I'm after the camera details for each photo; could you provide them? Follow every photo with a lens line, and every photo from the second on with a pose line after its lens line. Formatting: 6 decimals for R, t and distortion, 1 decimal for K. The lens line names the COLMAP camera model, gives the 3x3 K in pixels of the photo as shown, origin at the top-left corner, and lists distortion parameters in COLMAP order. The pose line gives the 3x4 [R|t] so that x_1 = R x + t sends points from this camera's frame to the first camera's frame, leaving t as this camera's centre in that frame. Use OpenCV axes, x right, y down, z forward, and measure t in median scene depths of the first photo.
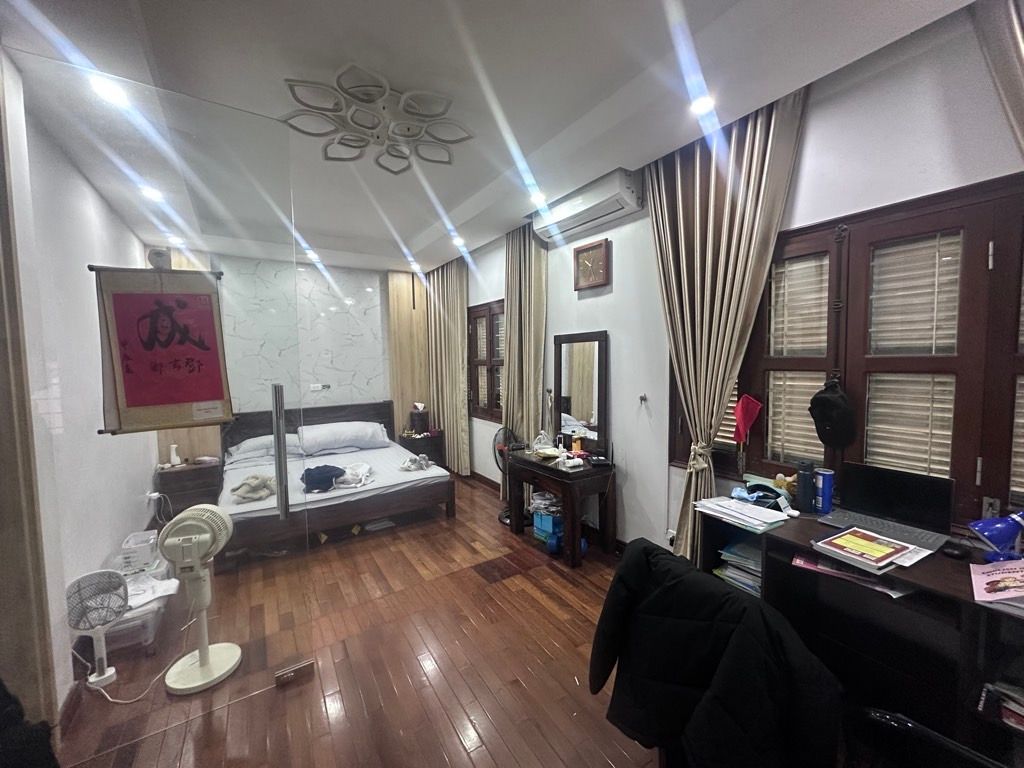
lens RADIAL K [[408.7, 0, 508.8], [0, 408.7, 384.2], [0, 0, 1]] dist [-0.000813, 0.000207]
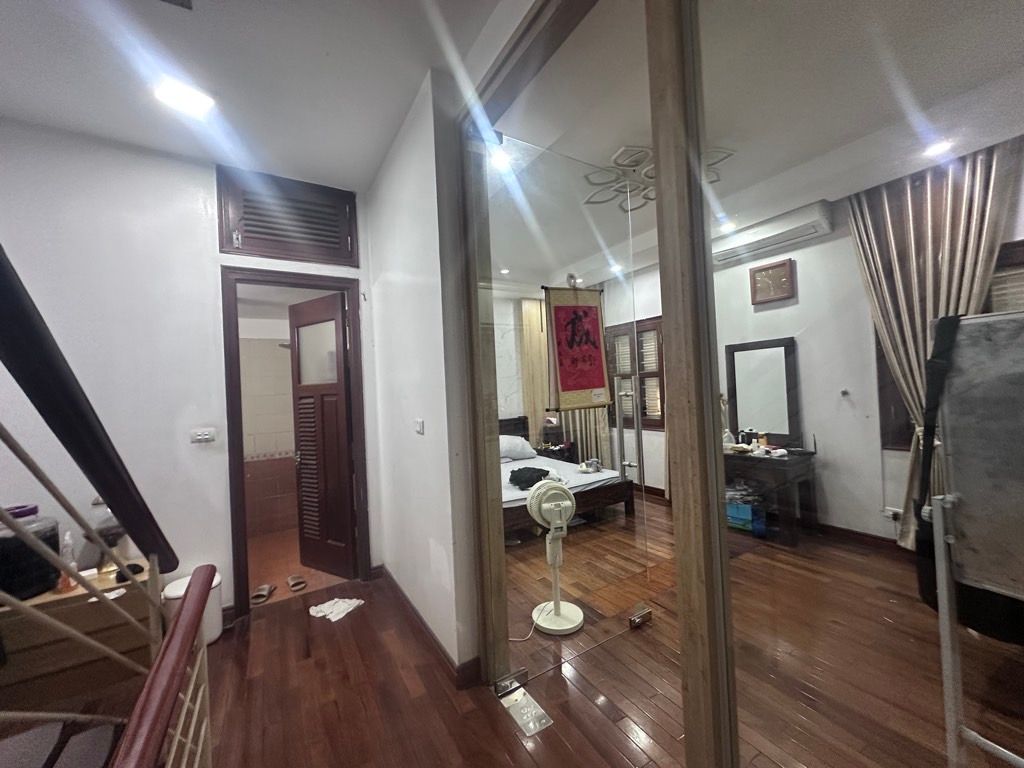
lens RADIAL K [[408.7, 0, 508.8], [0, 408.7, 384.2], [0, 0, 1]] dist [-0.000813, 0.000207]
pose [[0.999074, -0.031455, -0.029367, -0.581141], [0.029183, 0.996770, -0.074822, 0.069134], [0.031626, 0.073896, 0.996764, -0.171551]]
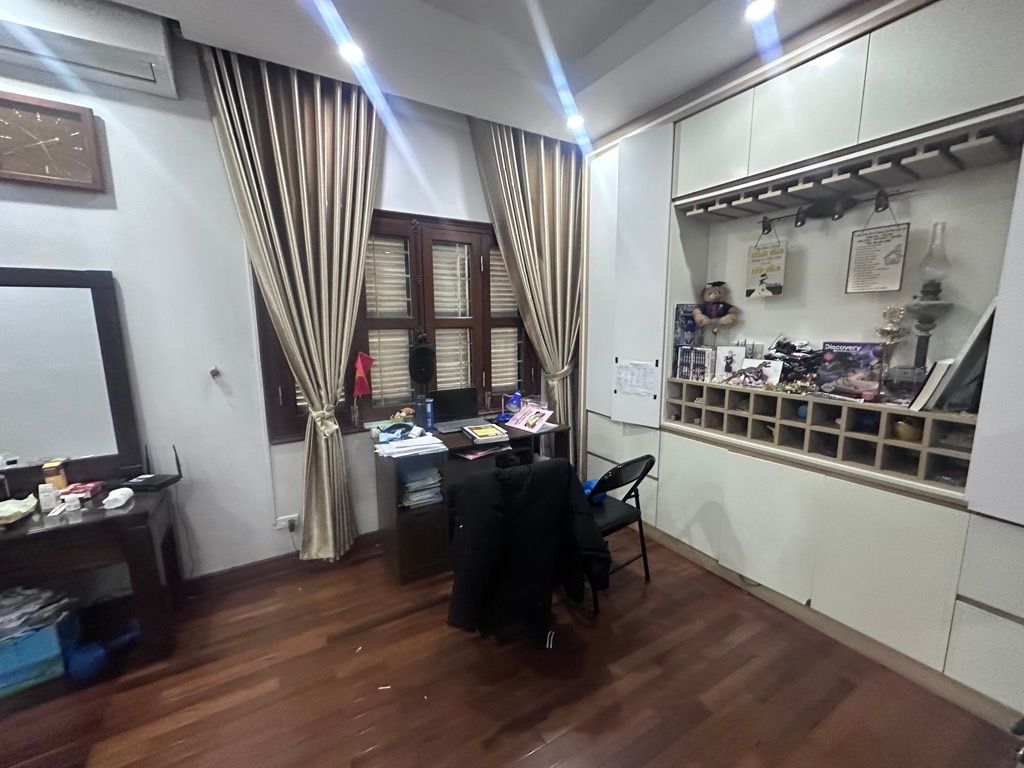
lens RADIAL K [[408.7, 0, 508.8], [0, 408.7, 384.2], [0, 0, 1]] dist [-0.000813, 0.000207]
pose [[0.031445, -0.135631, 0.990260, -0.398590], [0.073113, 0.988408, 0.133056, -0.004770], [-0.996828, 0.068216, 0.040997, 0.441502]]
